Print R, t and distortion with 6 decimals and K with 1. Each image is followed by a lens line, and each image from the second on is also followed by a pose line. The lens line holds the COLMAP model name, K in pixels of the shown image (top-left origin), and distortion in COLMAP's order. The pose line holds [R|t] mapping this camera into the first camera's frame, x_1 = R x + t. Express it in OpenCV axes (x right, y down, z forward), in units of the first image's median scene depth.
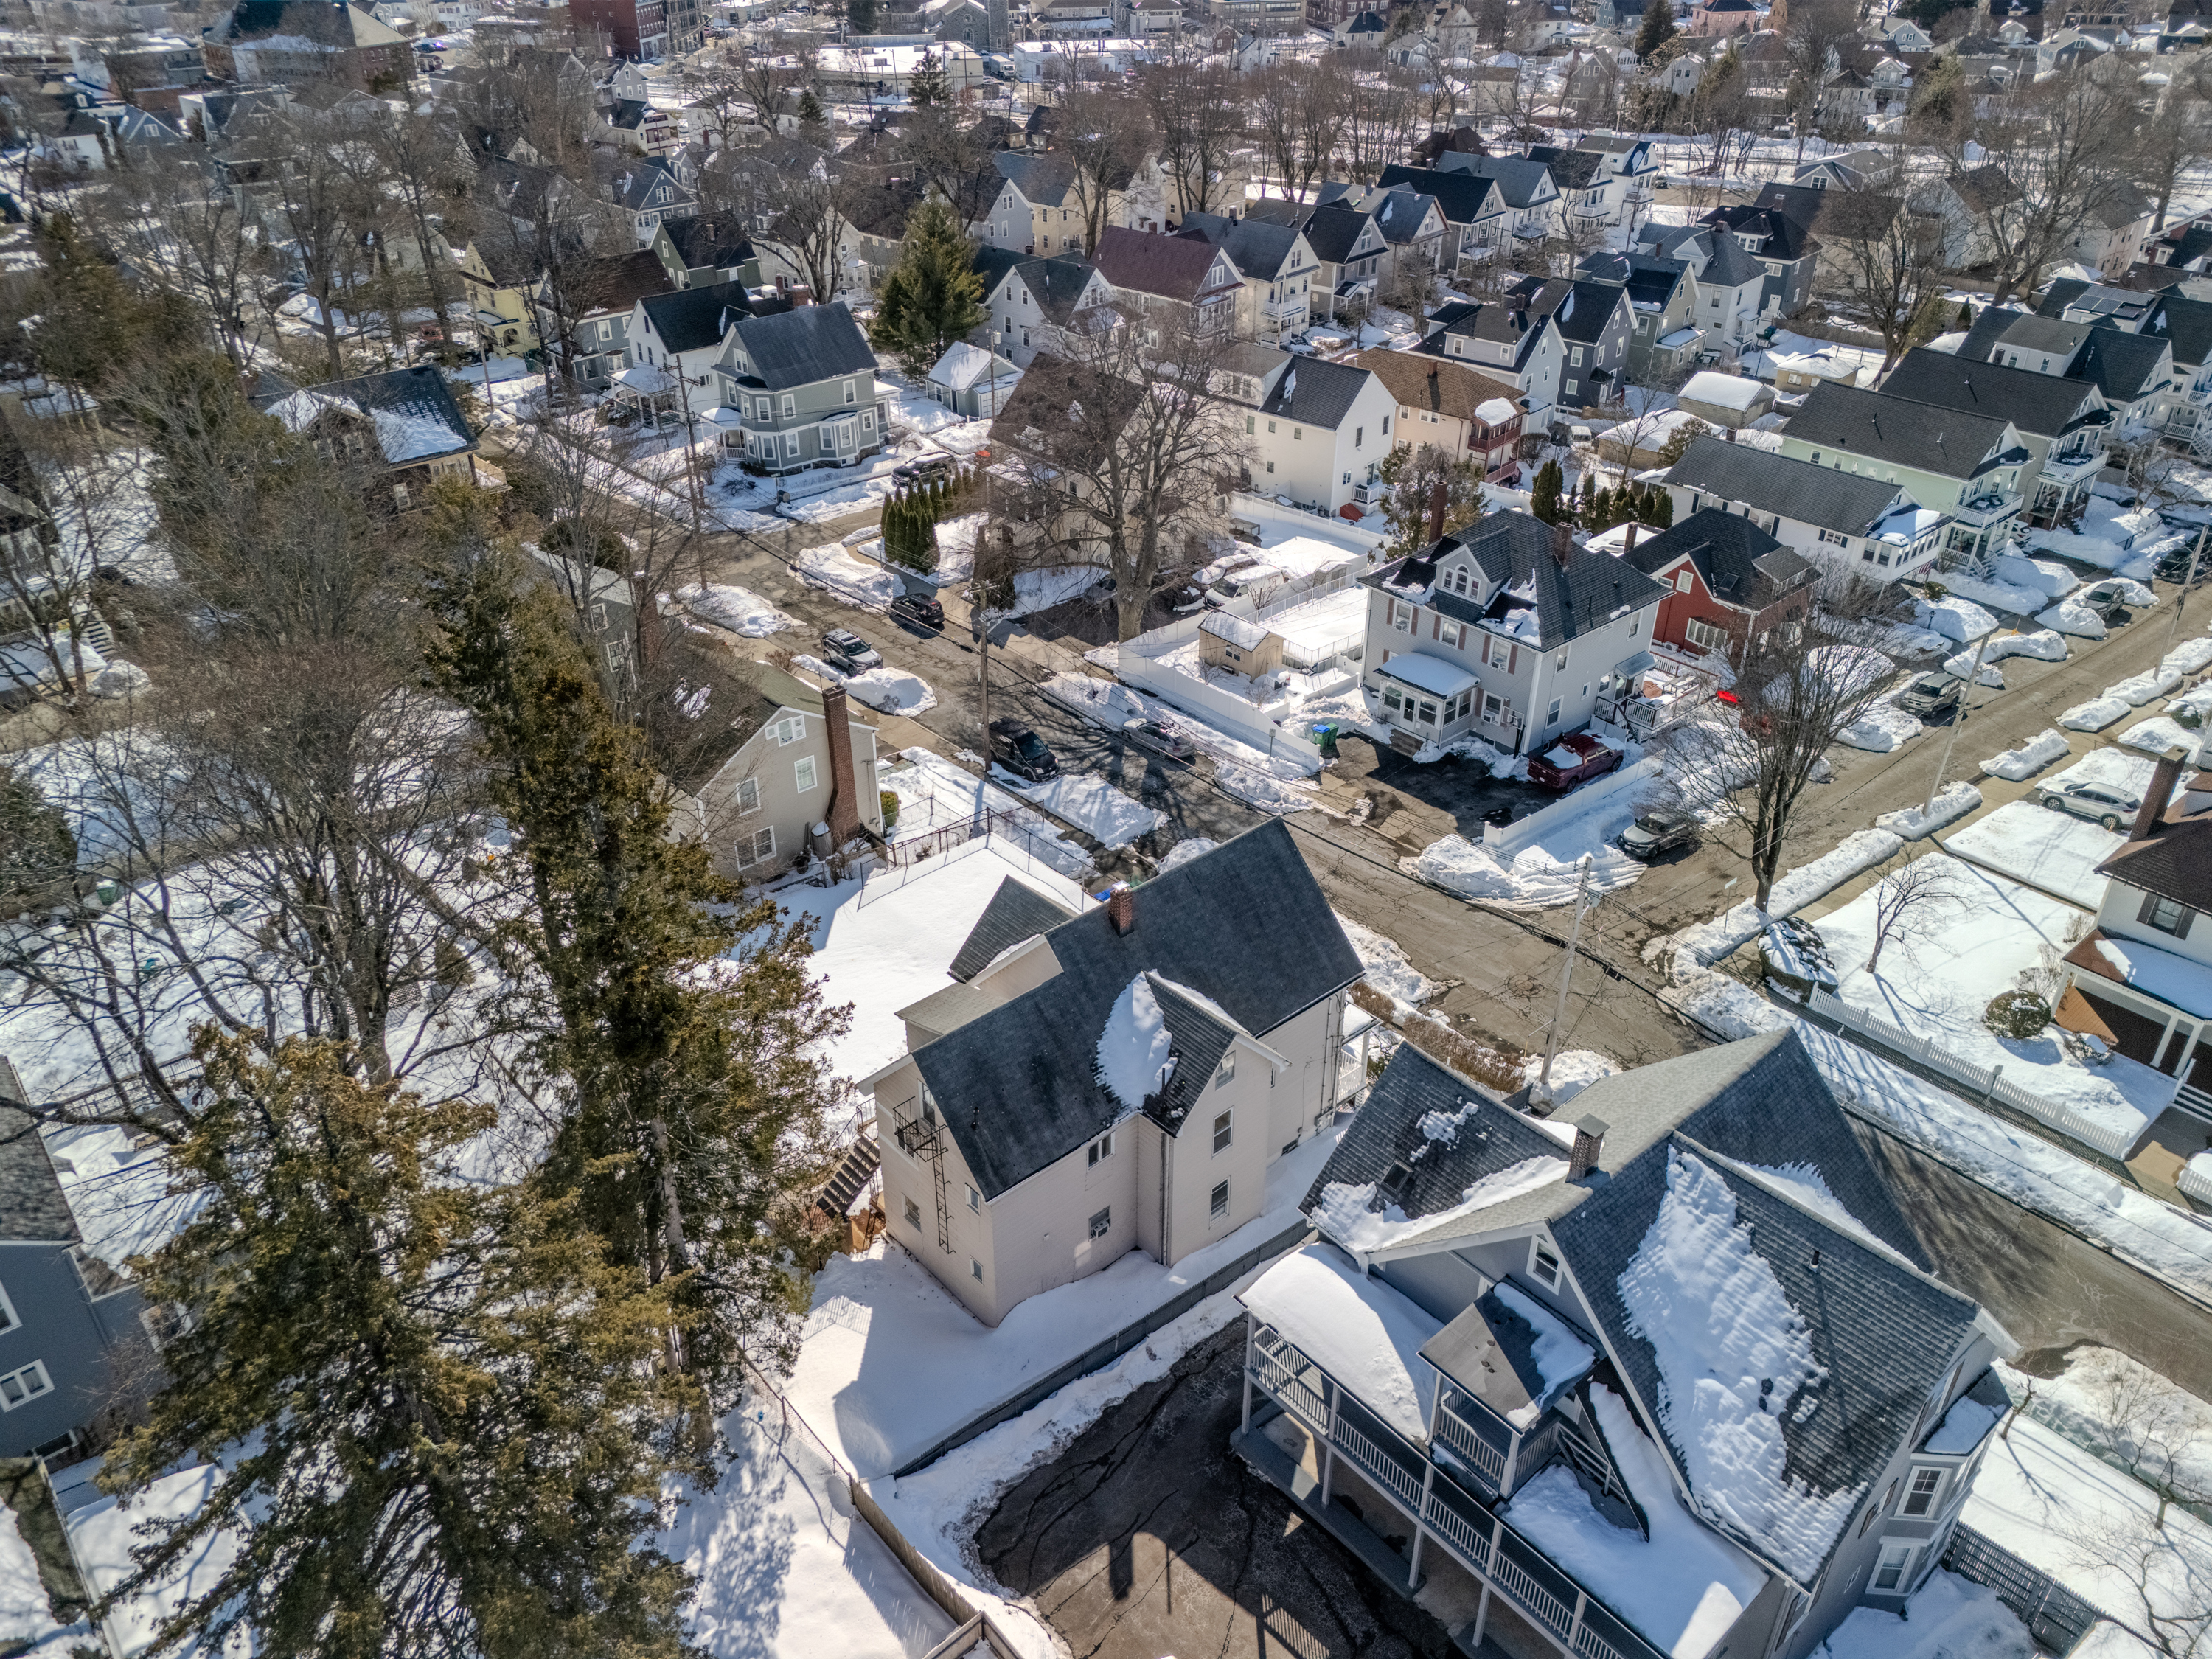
lens RADIAL K [[1627.5, 0, 1104.4], [0, 1627.5, 812.0], [0, 0, 1]] dist [0.079407, -0.069943]
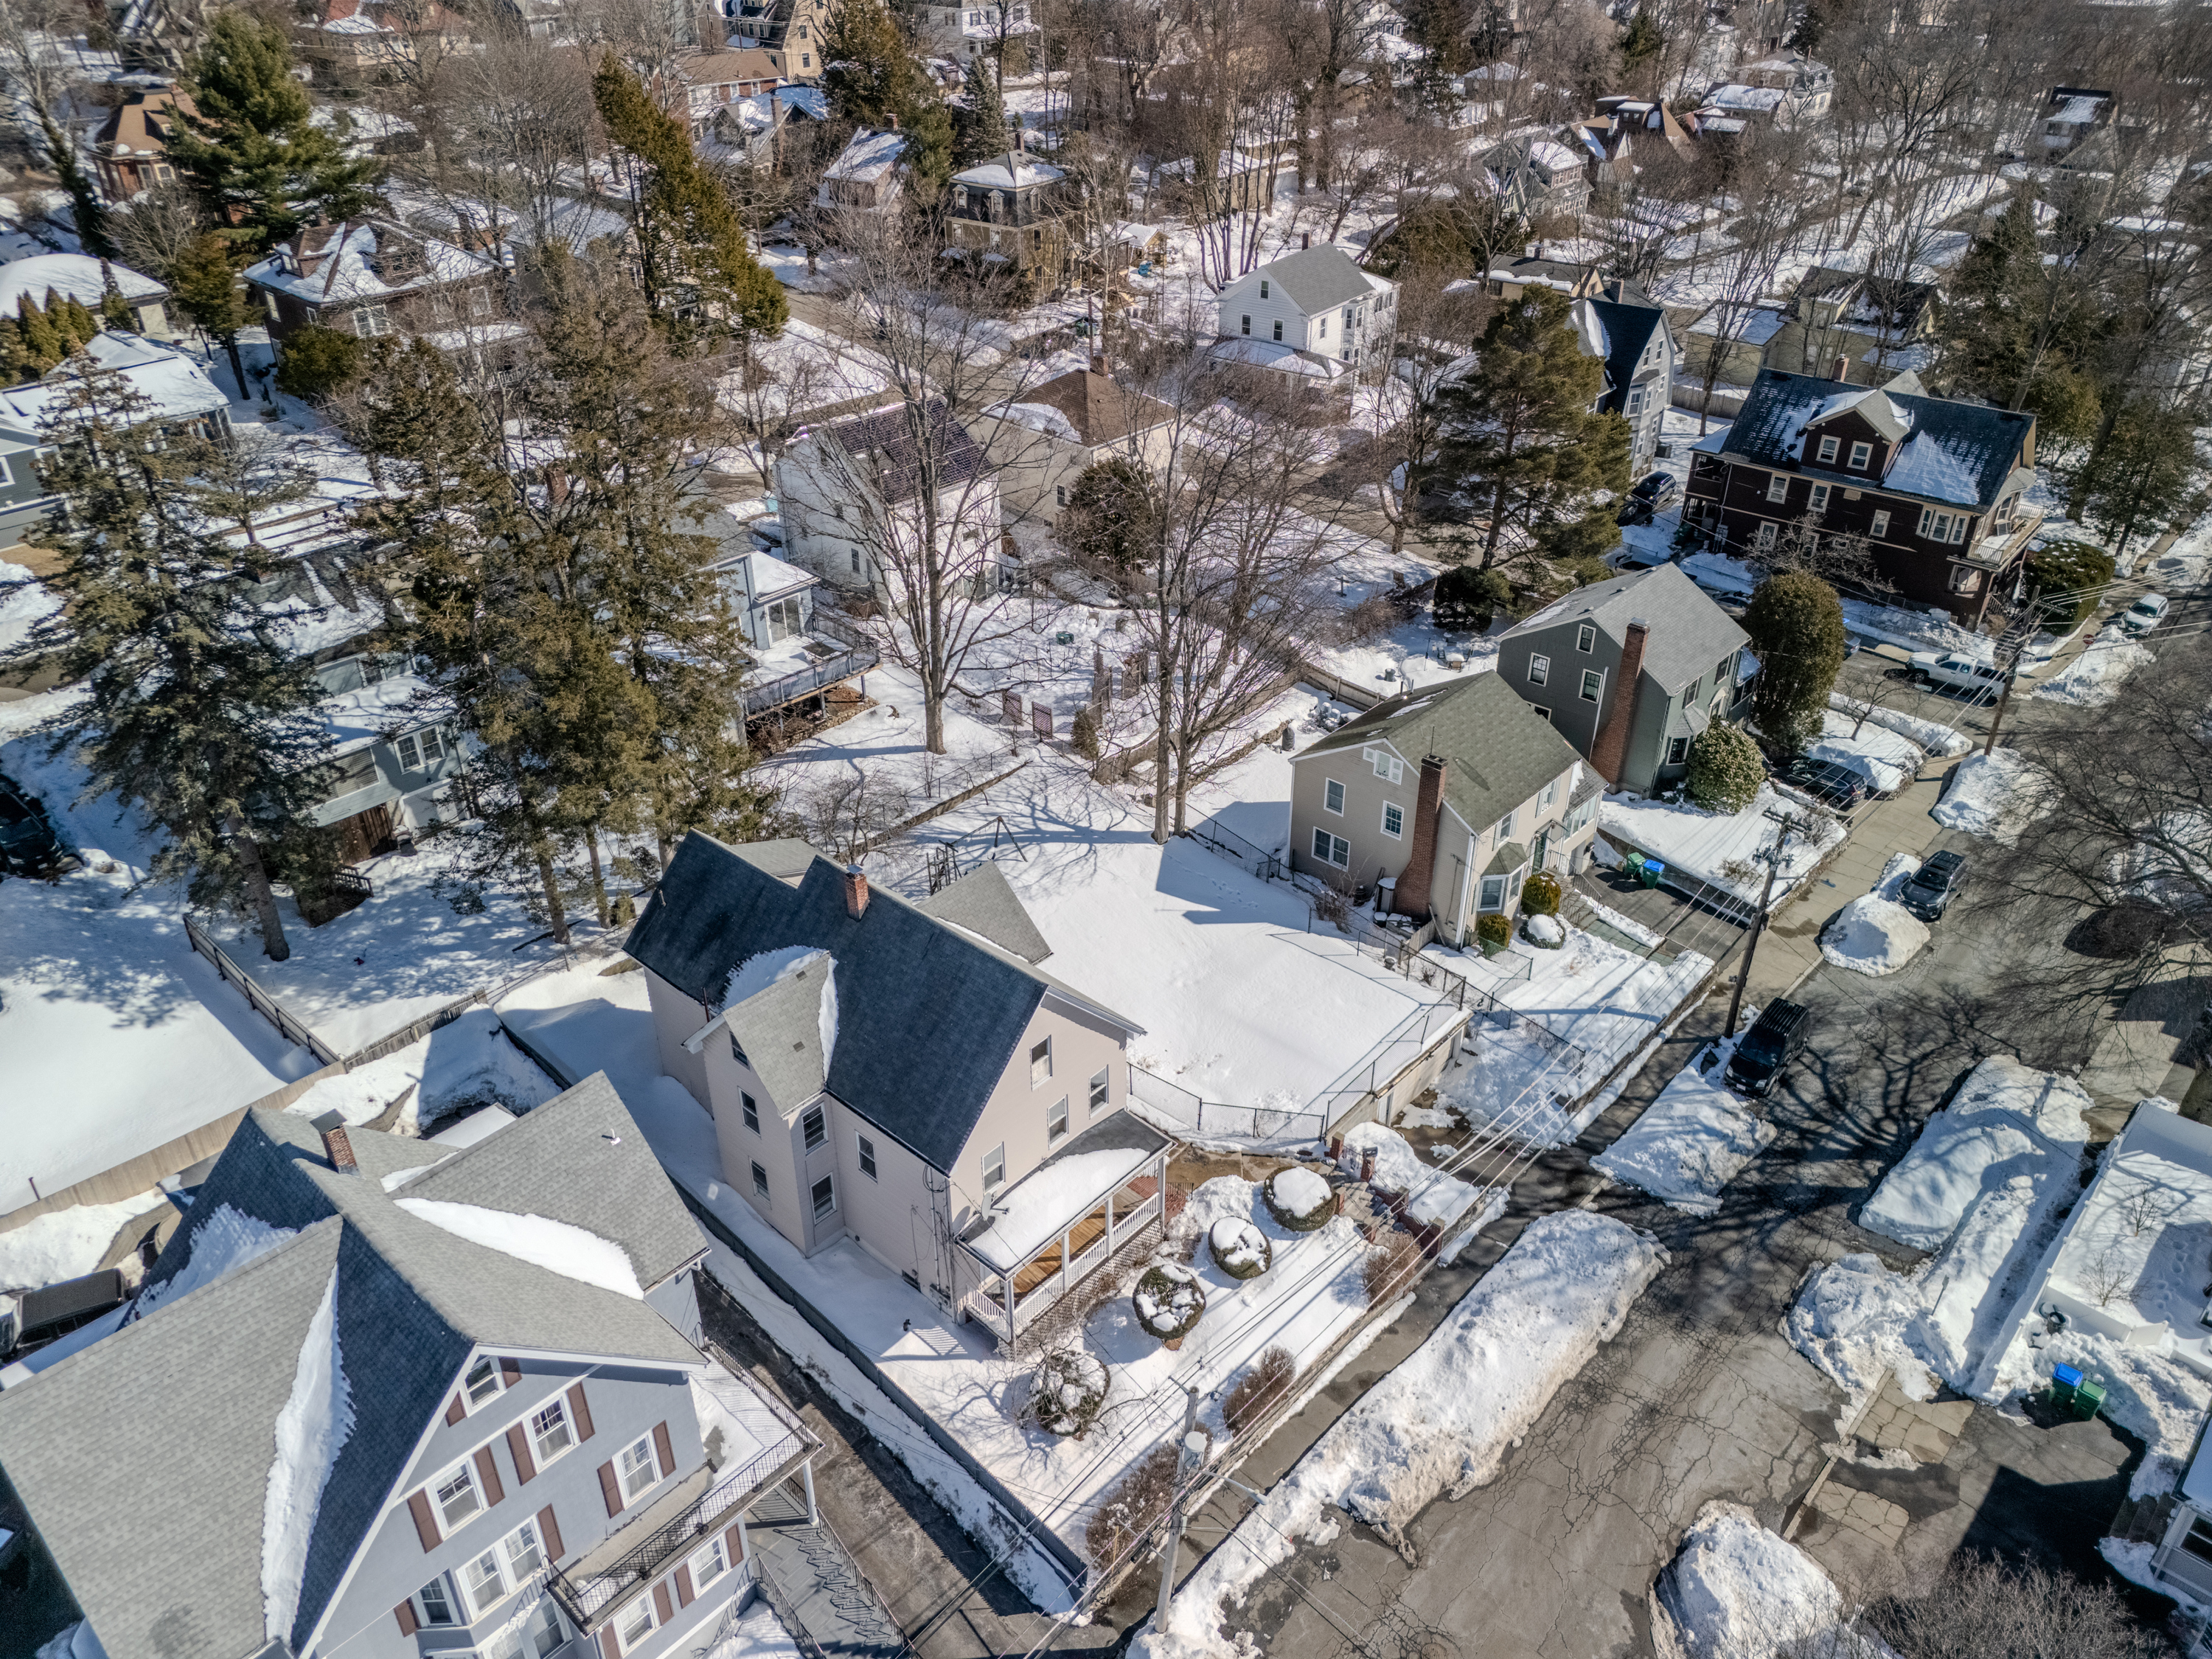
lens RADIAL K [[1627.5, 0, 1104.4], [0, 1627.5, 812.0], [0, 0, 1]] dist [0.079407, -0.069943]
pose [[0.108264, 0.527770, -0.842460, 0.985113], [-0.509336, 0.757211, 0.408910, -0.543545], [0.853730, 0.384825, 0.350791, 0.882856]]
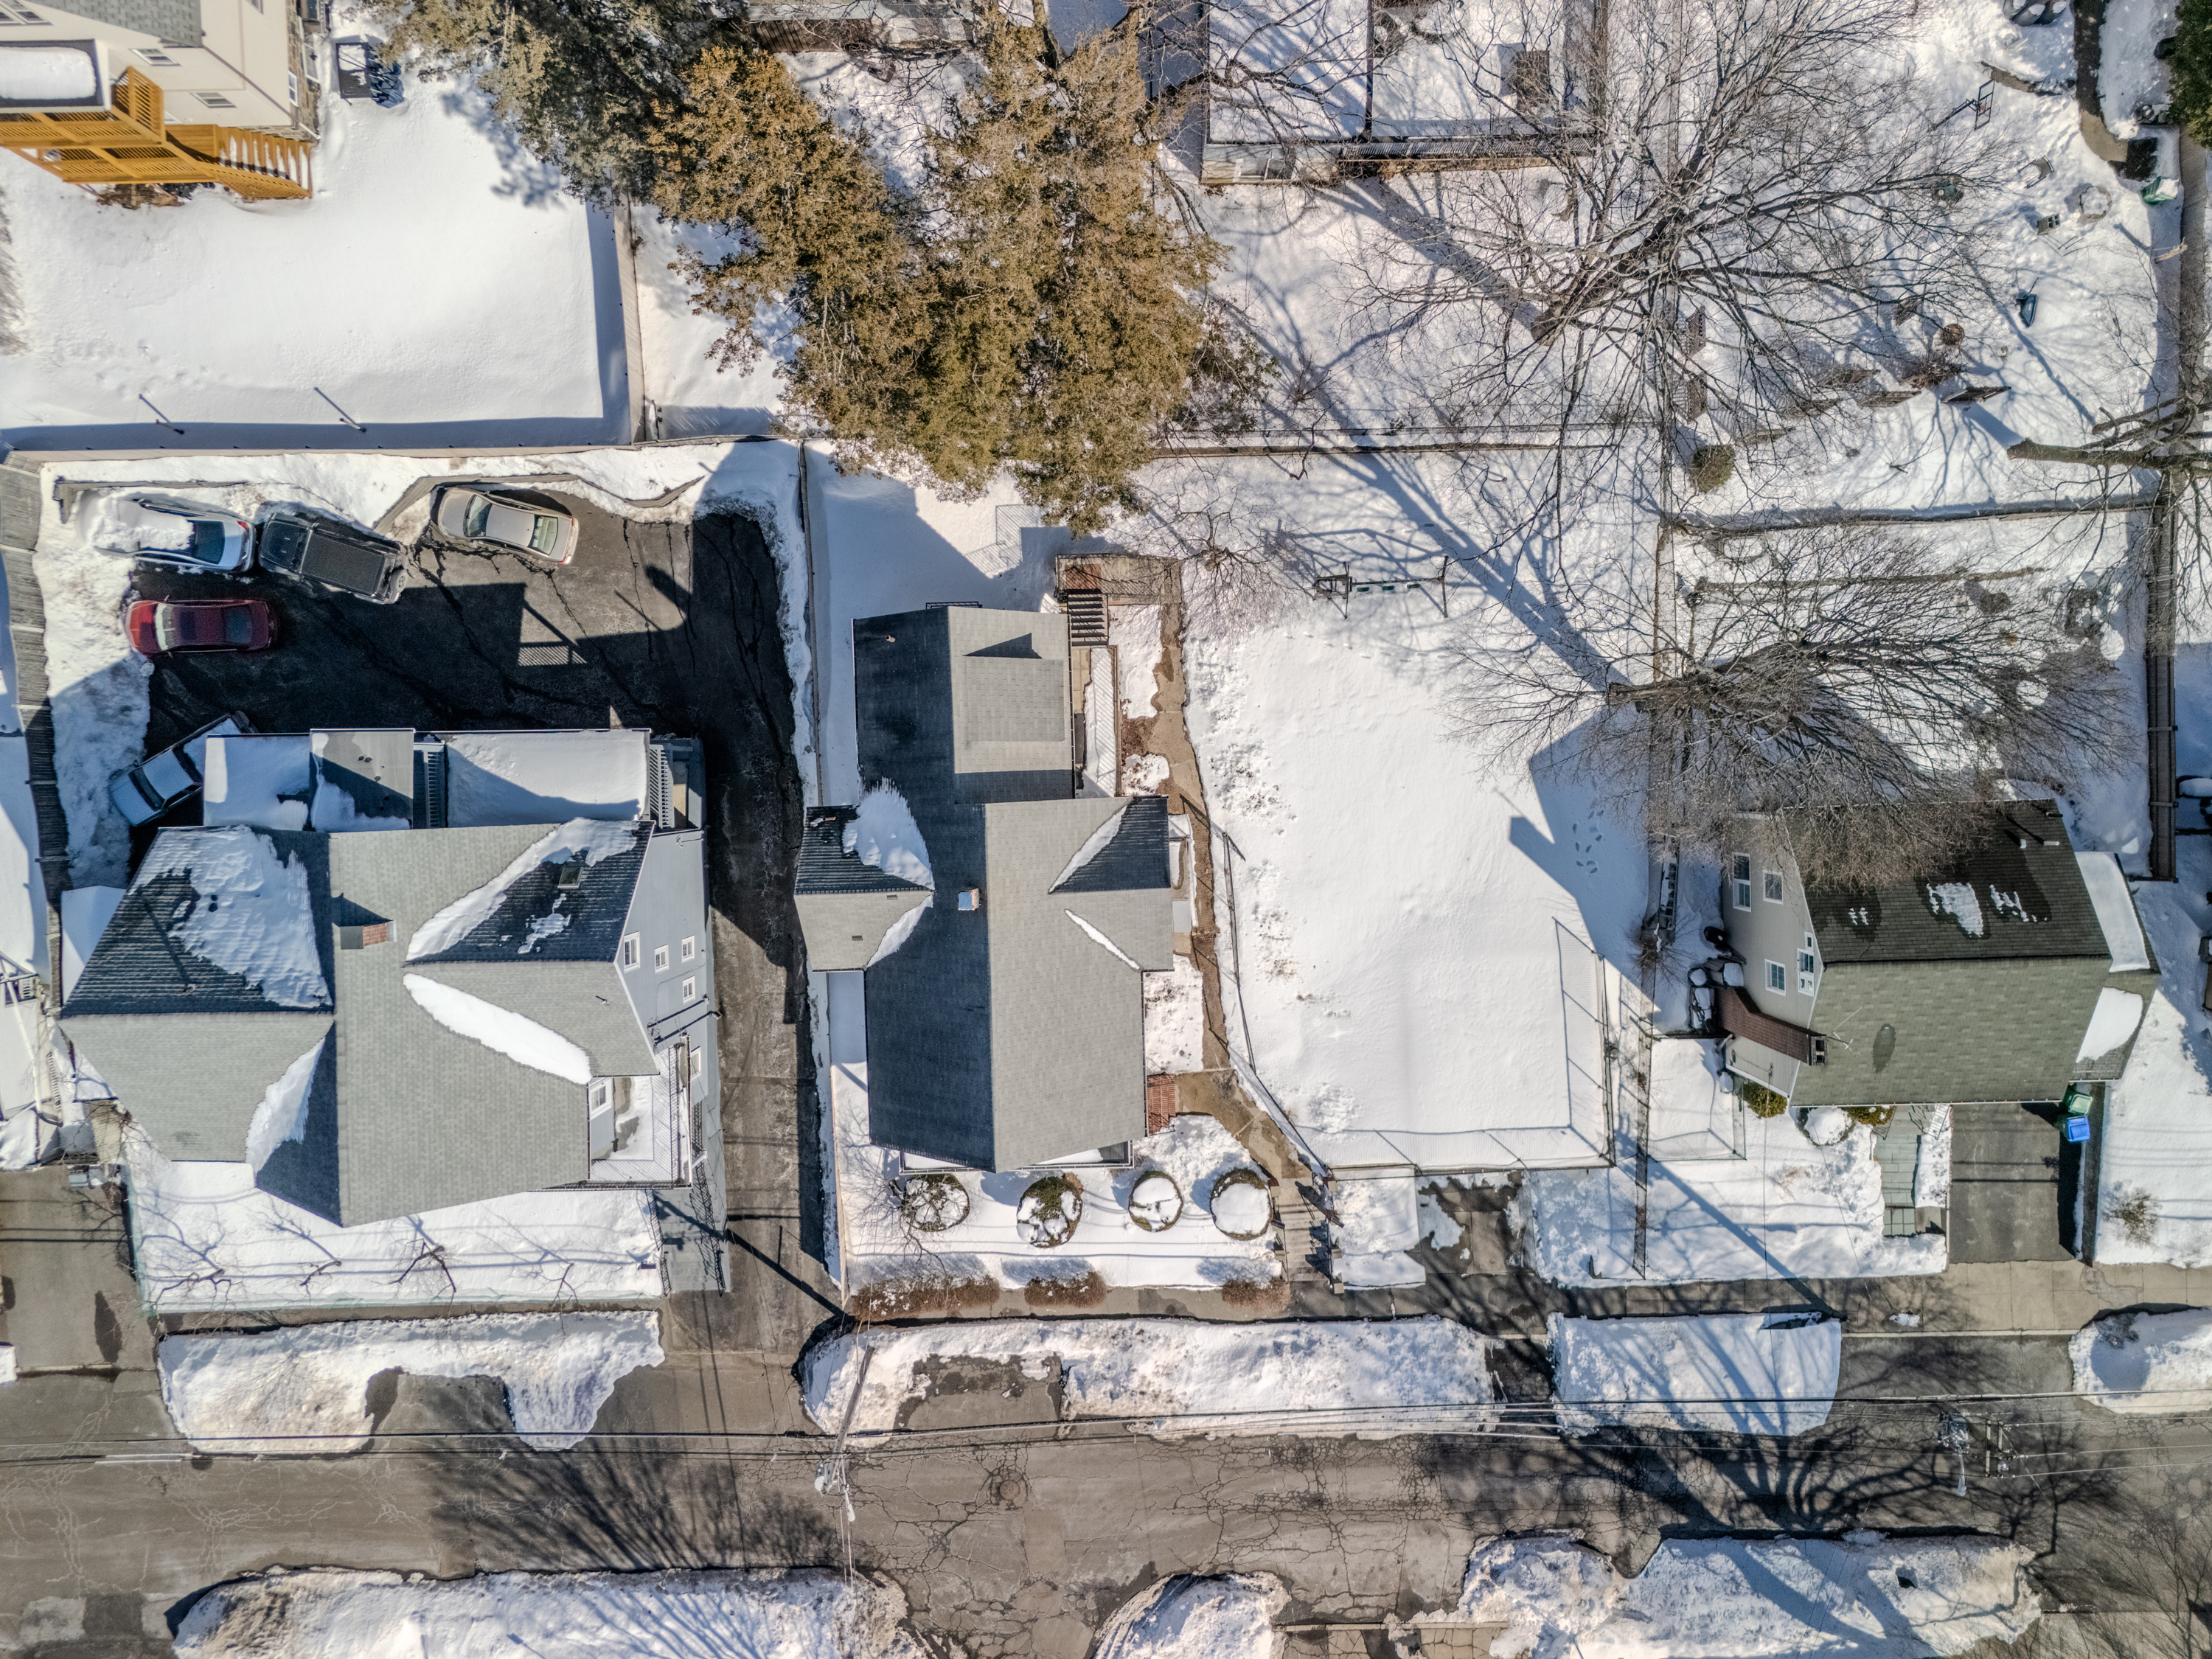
lens RADIAL K [[1627.0, 0, 1112.4], [0, 1627.0, 825.6], [0, 0, 1]] dist [0.080929, -0.071799]
pose [[-0.639956, 0.766987, 0.046762, -0.134282], [-0.376784, -0.366253, 0.850819, -0.846258], [0.669694, 0.526868, 0.523375, 0.649617]]
